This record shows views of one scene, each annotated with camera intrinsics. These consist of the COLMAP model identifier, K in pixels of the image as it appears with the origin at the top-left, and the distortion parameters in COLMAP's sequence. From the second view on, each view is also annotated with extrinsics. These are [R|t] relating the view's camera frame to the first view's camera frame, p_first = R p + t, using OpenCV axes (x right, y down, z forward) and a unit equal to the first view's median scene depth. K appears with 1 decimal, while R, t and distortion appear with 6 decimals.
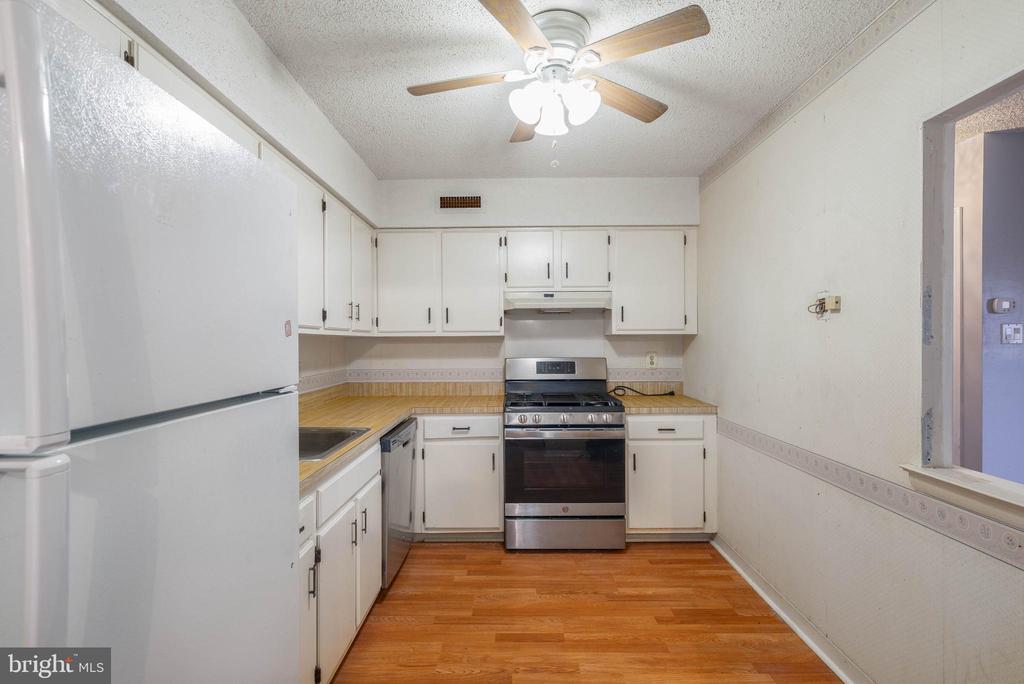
lens RADIAL K [[473.6, 0, 515.2], [0, 473.6, 338.3], [0, 0, 1]] dist [-0.000048, 0.000449]
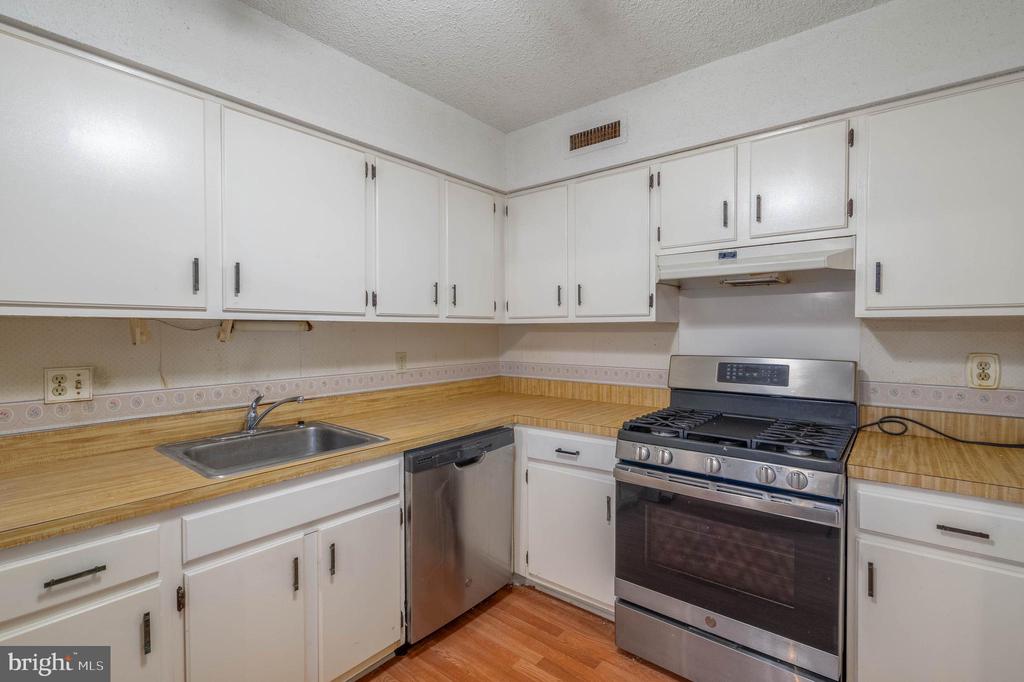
lens RADIAL K [[473.6, 0, 515.2], [0, 473.6, 337.3], [0, 0, 1]] dist [-0.000048, 0.000449]
pose [[0.774966, 0.014361, -0.631840, 0.246165], [0.001393, 0.999701, 0.024431, -0.000050], [0.632002, -0.019813, 0.774714, 0.357169]]
